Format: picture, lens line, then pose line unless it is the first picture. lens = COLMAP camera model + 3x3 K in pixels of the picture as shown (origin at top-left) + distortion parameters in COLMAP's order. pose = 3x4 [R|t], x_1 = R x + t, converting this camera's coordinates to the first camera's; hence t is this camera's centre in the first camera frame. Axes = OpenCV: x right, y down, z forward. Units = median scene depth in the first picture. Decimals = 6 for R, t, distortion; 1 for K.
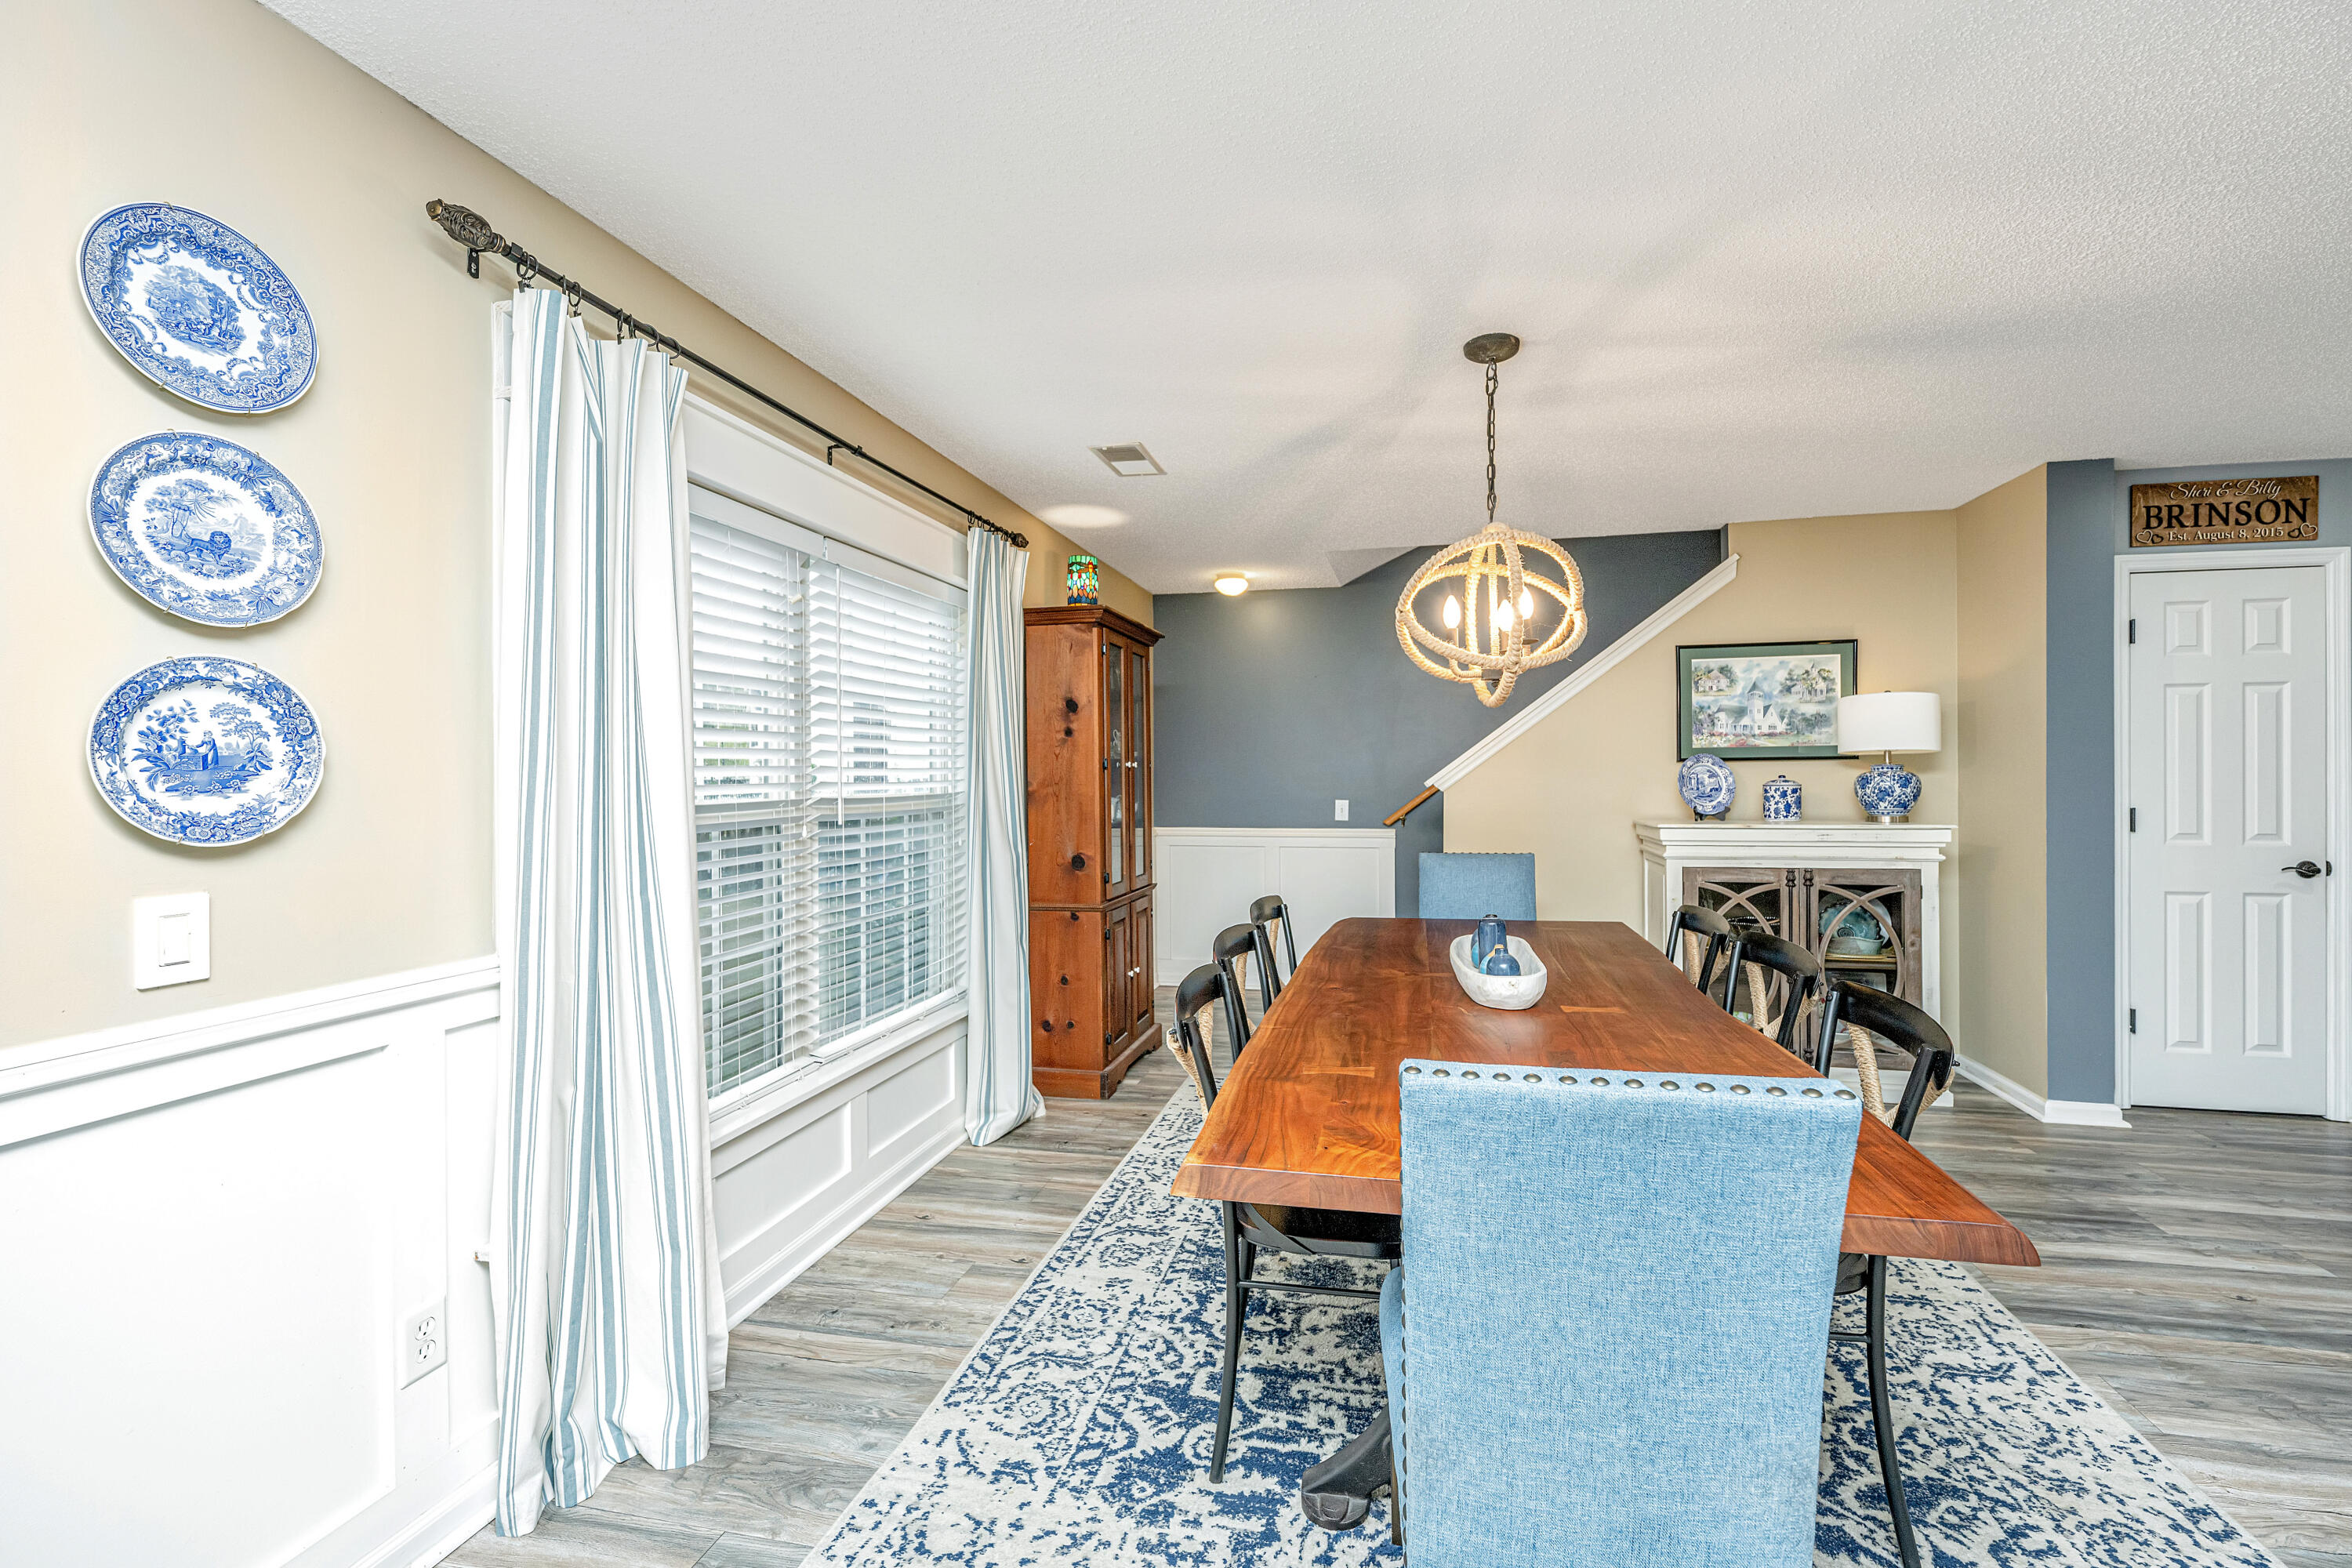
lens RADIAL K [[969.7, 0, 1230.9], [0, 969.7, 789.8], [0, 0, 1]] dist [-0.001669, -0.000063]
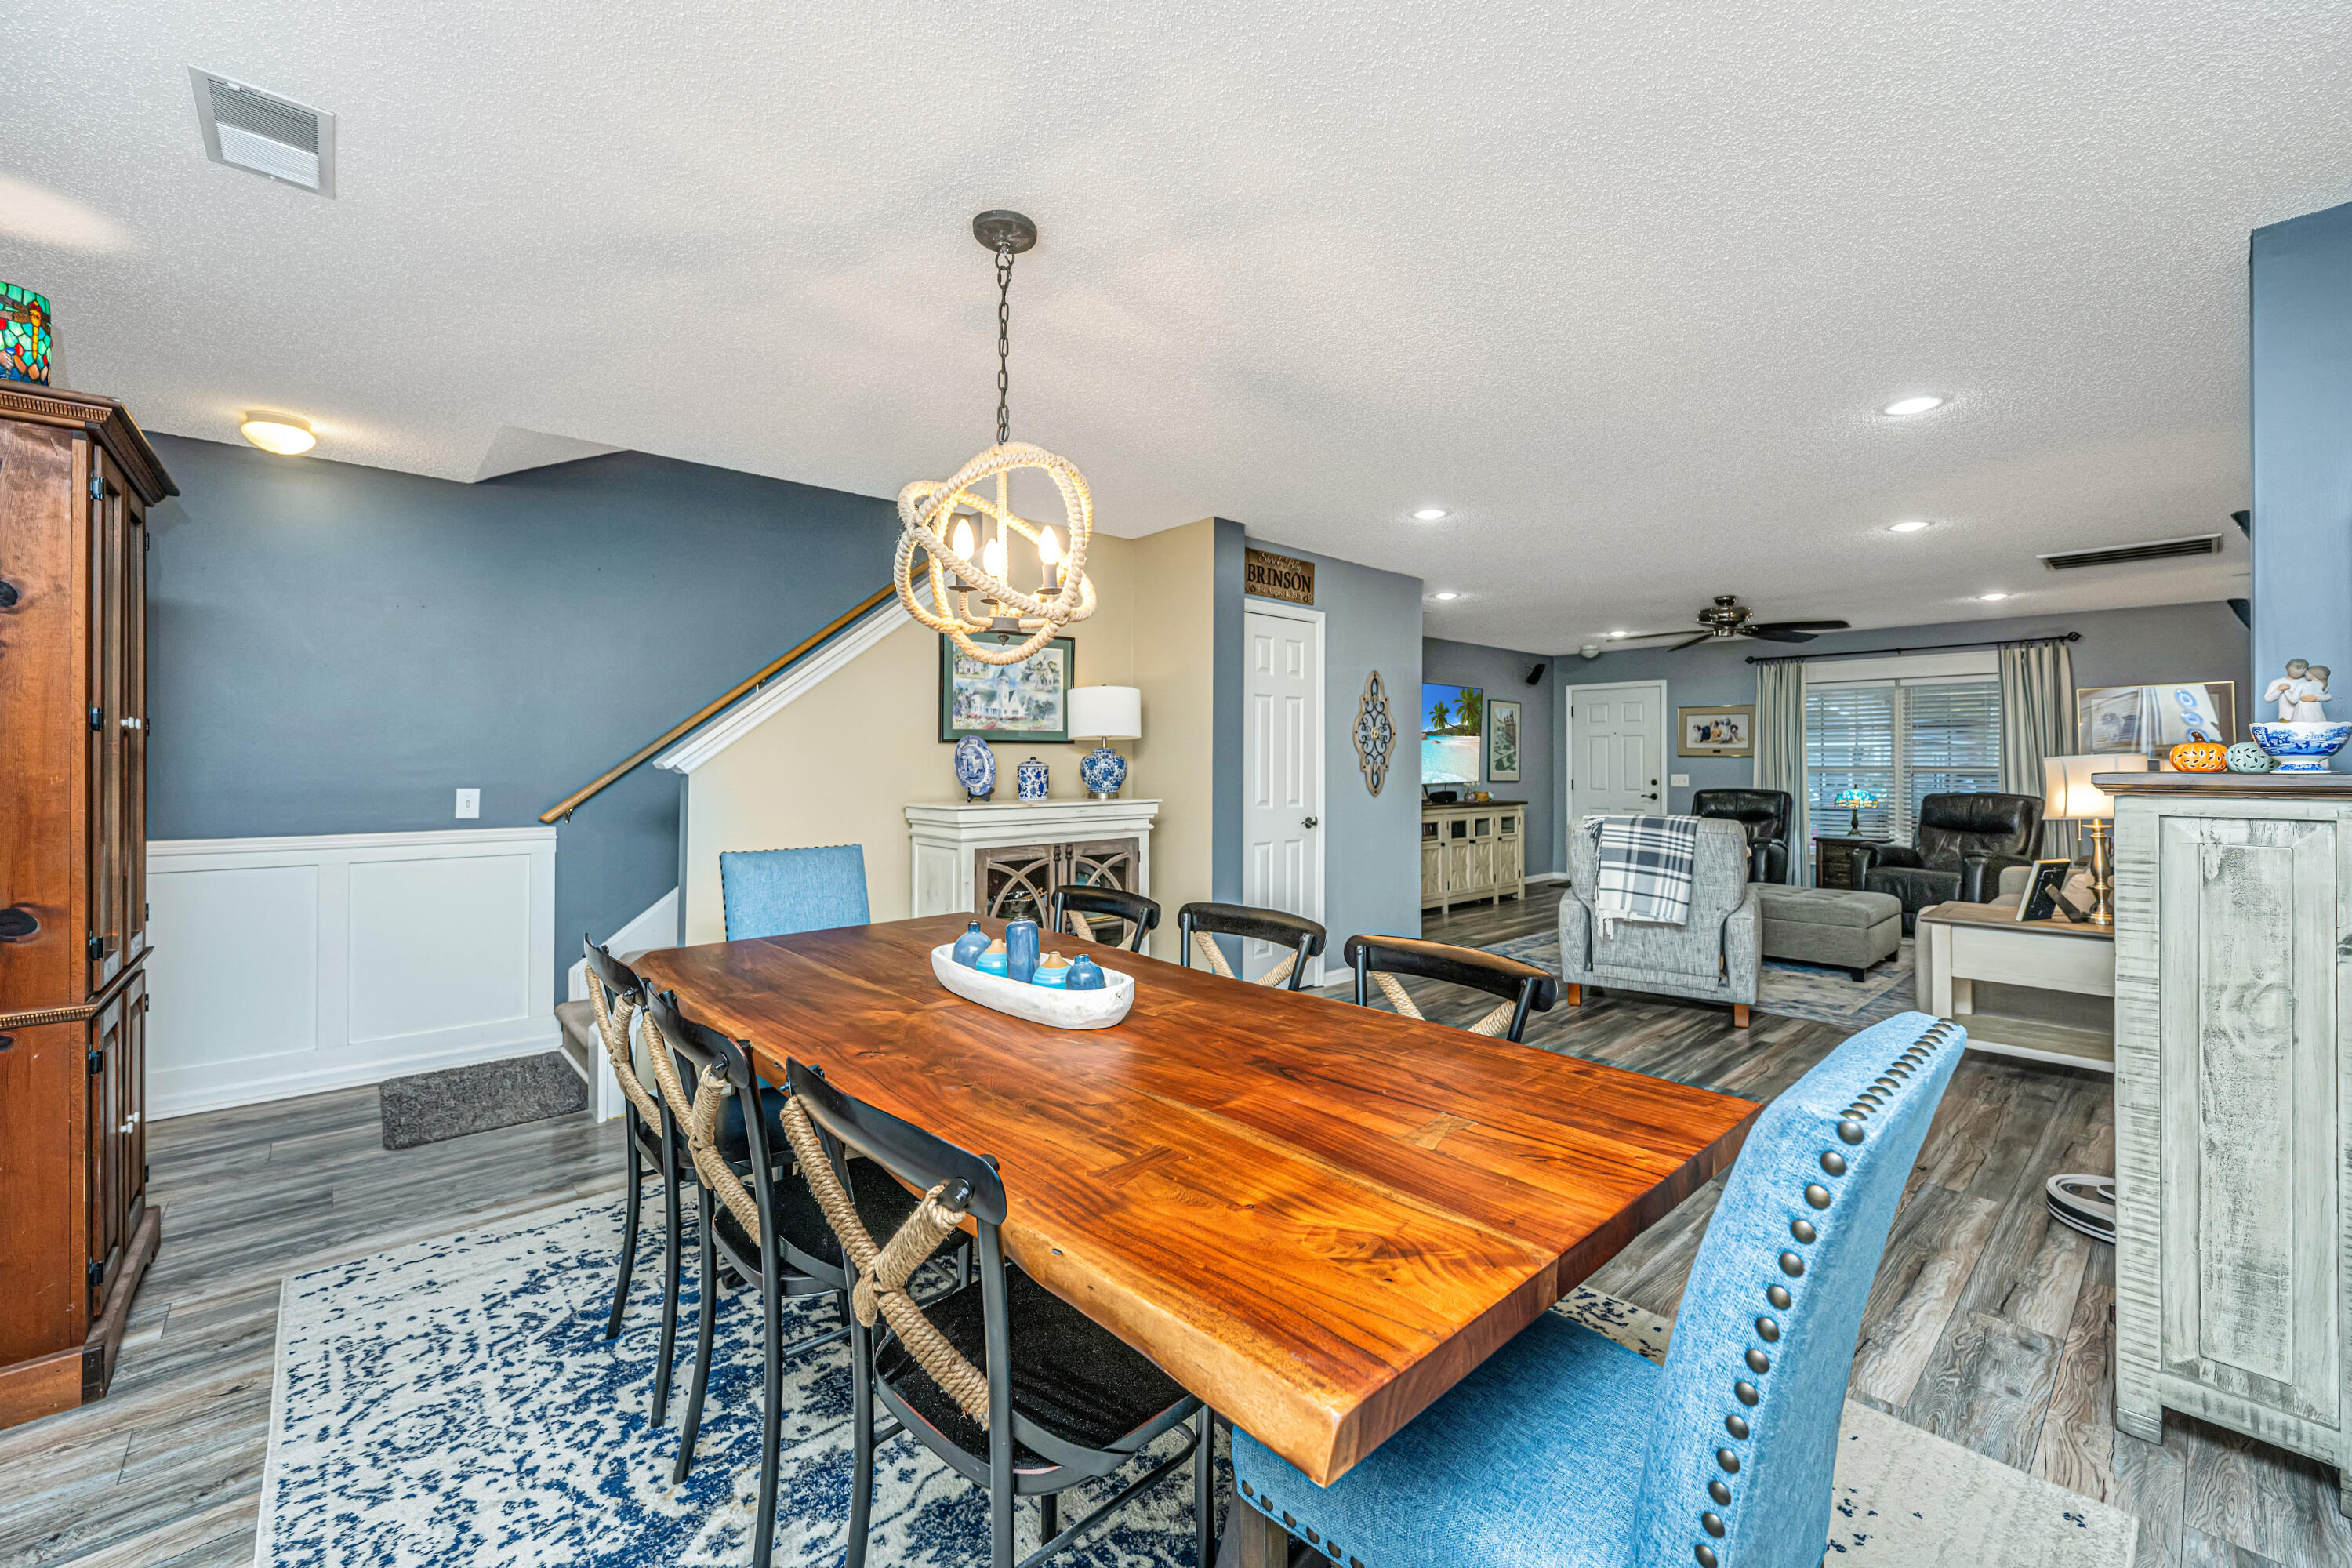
lens RADIAL K [[954.4, 0, 1181.0], [0, 954.4, 761.4], [0, 0, 1]] dist [-0.001098, 0.000030]
pose [[0.593393, 0.007191, 0.804881, -0.189130], [0.007023, 0.999876, -0.014111, 0.005854], [-0.804882, 0.014026, 0.593269, 0.257992]]
